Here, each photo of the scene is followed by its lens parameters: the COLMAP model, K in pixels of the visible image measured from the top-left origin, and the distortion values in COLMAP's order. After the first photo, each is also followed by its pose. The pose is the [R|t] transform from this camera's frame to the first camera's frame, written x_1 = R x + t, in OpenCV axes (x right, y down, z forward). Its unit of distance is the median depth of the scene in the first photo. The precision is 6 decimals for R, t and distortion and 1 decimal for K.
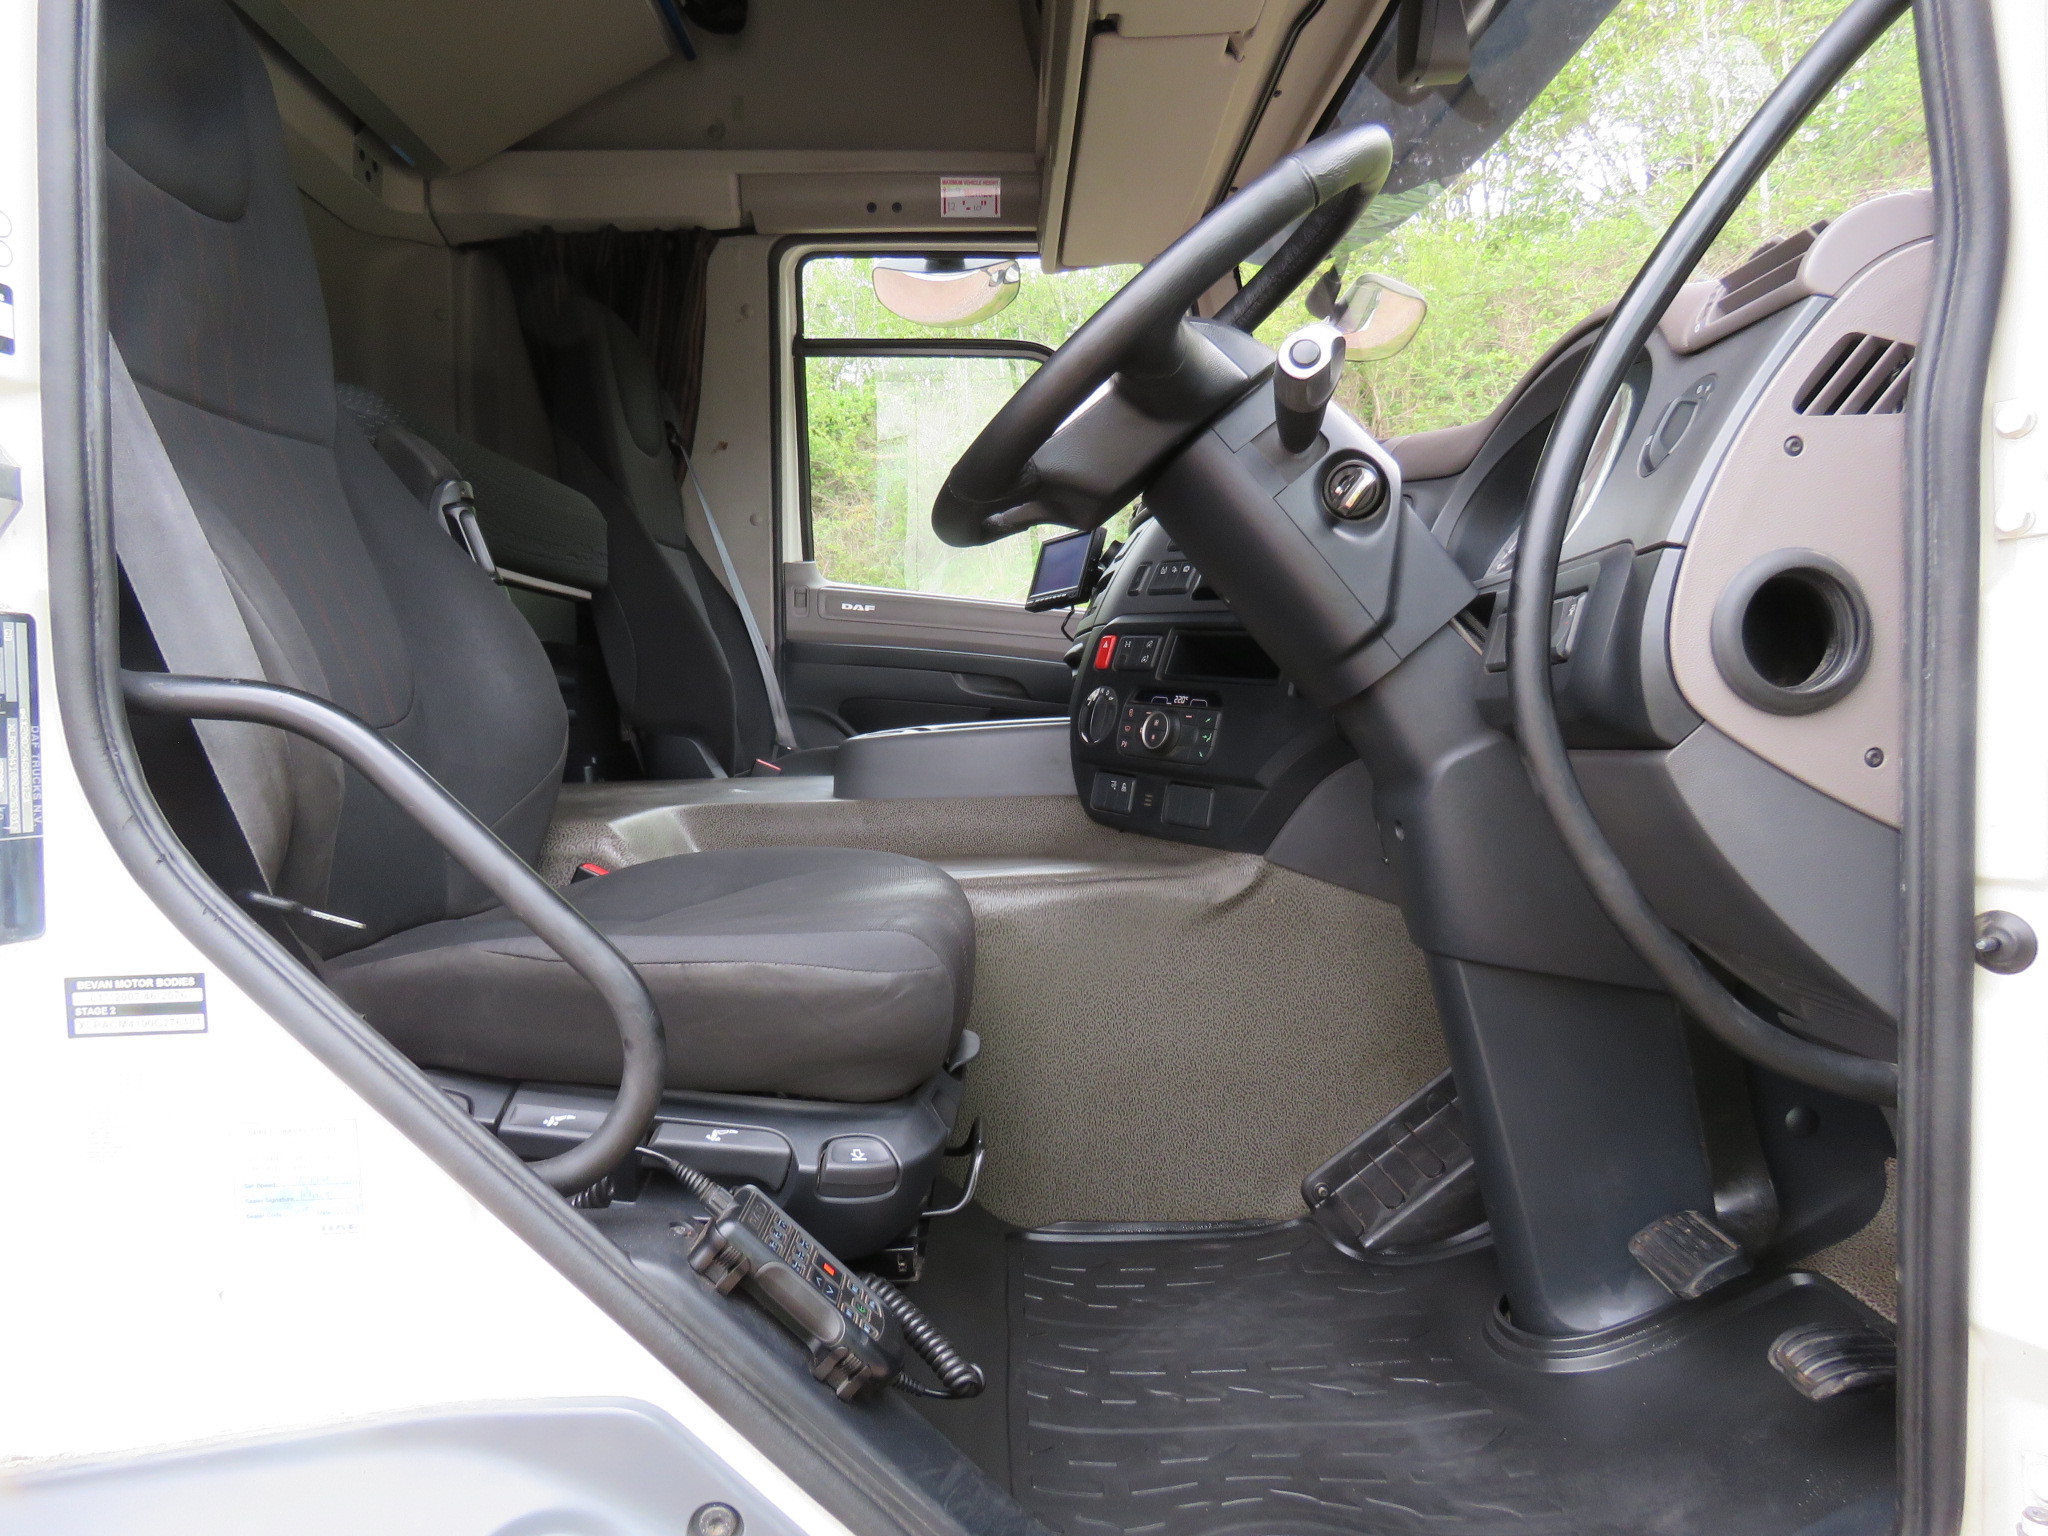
lens RADIAL K [[1305.2, 0, 1026.2], [0, 1305.2, 764.4], [0, 0, 1]] dist [-0.001142, 0.001546]
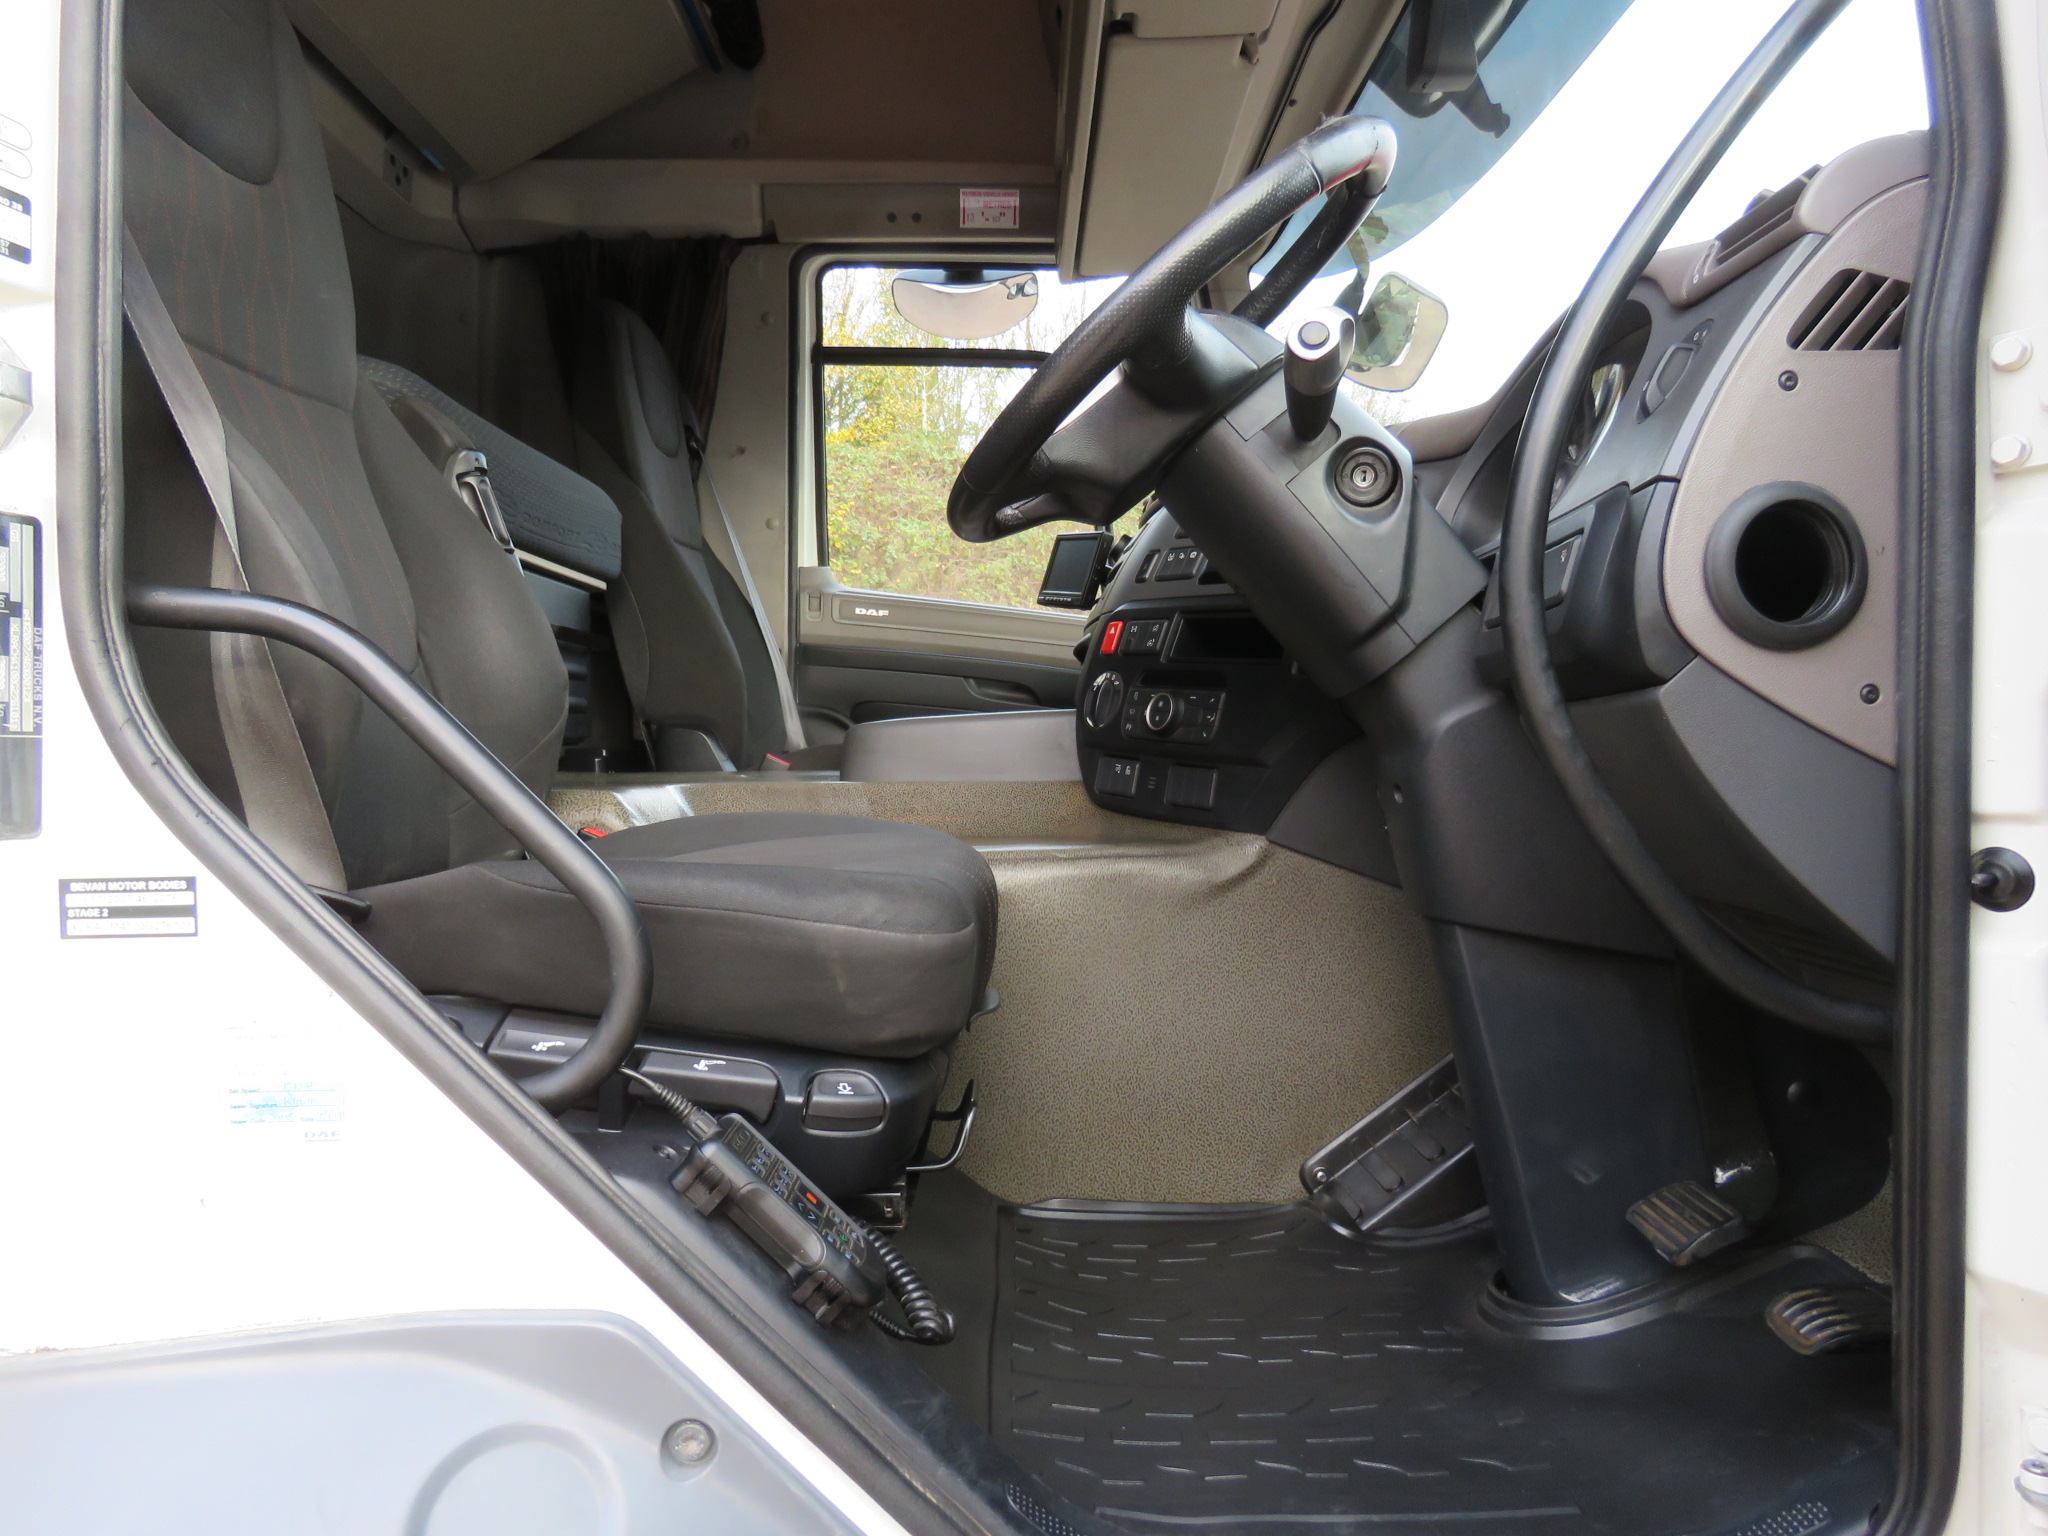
lens RADIAL K [[1304.3, 0, 1026.9], [0, 1304.3, 769.1], [0, 0, 1]] dist [-0.005266, 0.002198]
pose [[0.999799, 0.015458, -0.012800, 0.010404], [-0.015762, 0.999588, -0.024000, 0.041767], [0.012424, 0.024197, 0.999630, 0.000827]]
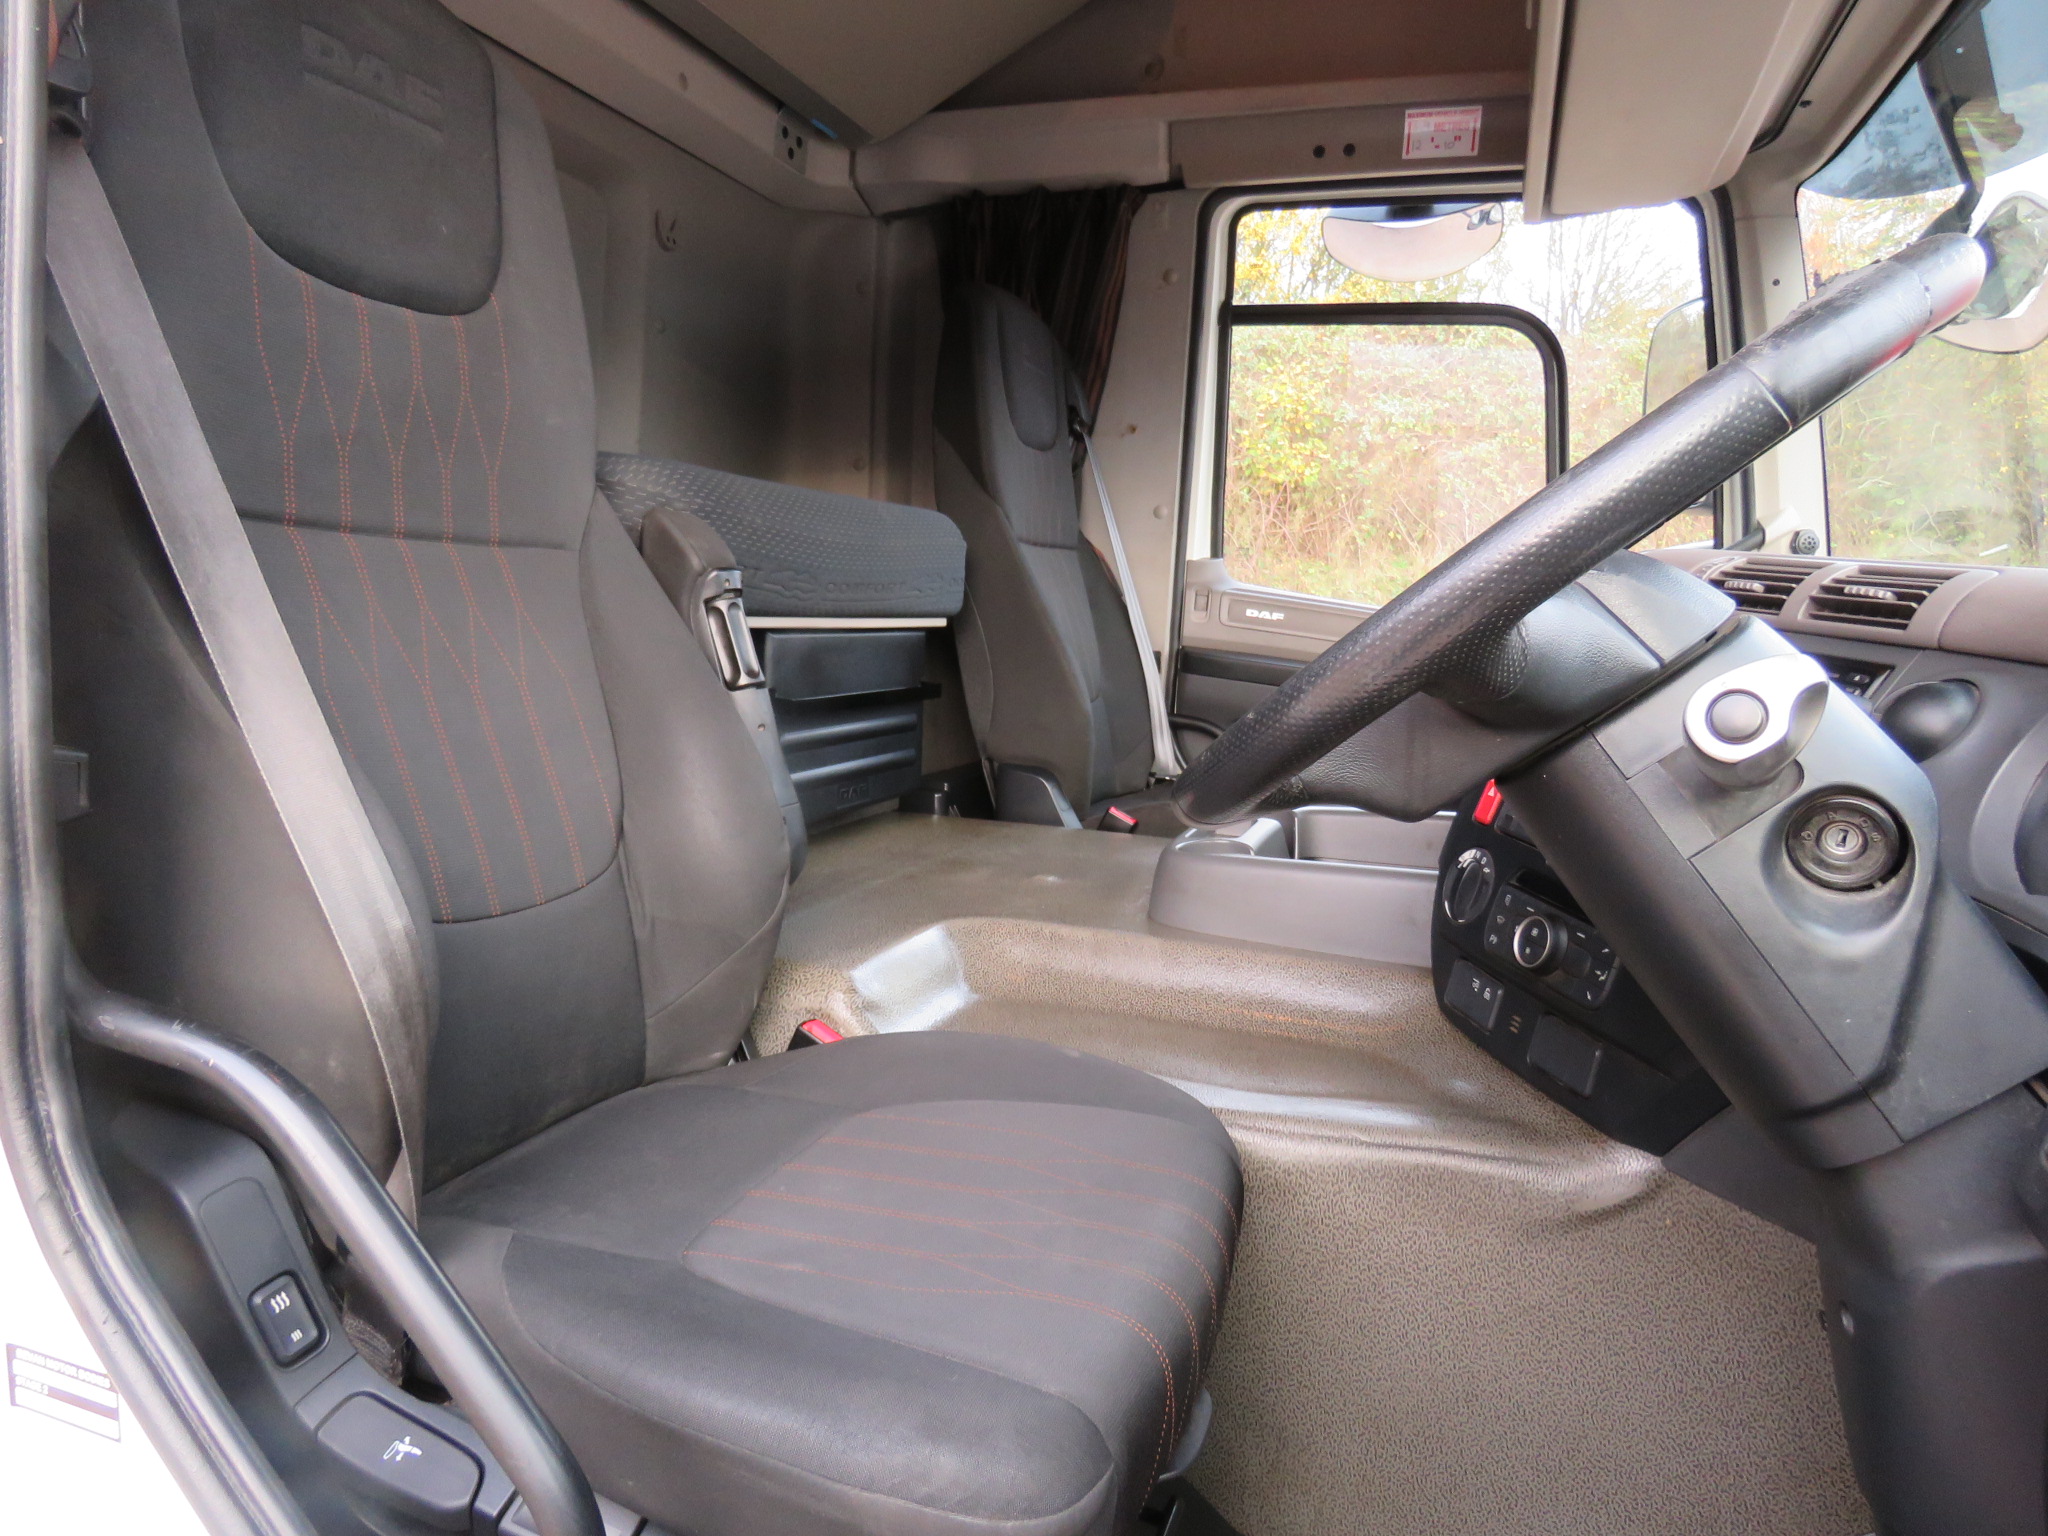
lens RADIAL K [[1304.3, 0, 1026.9], [0, 1304.3, 769.1], [0, 0, 1]] dist [-0.005266, 0.002198]
pose [[0.931189, 0.109486, -0.347708, 0.075049], [-0.081046, 0.992139, 0.095355, -0.163289], [0.355414, -0.060613, 0.932741, 0.205685]]
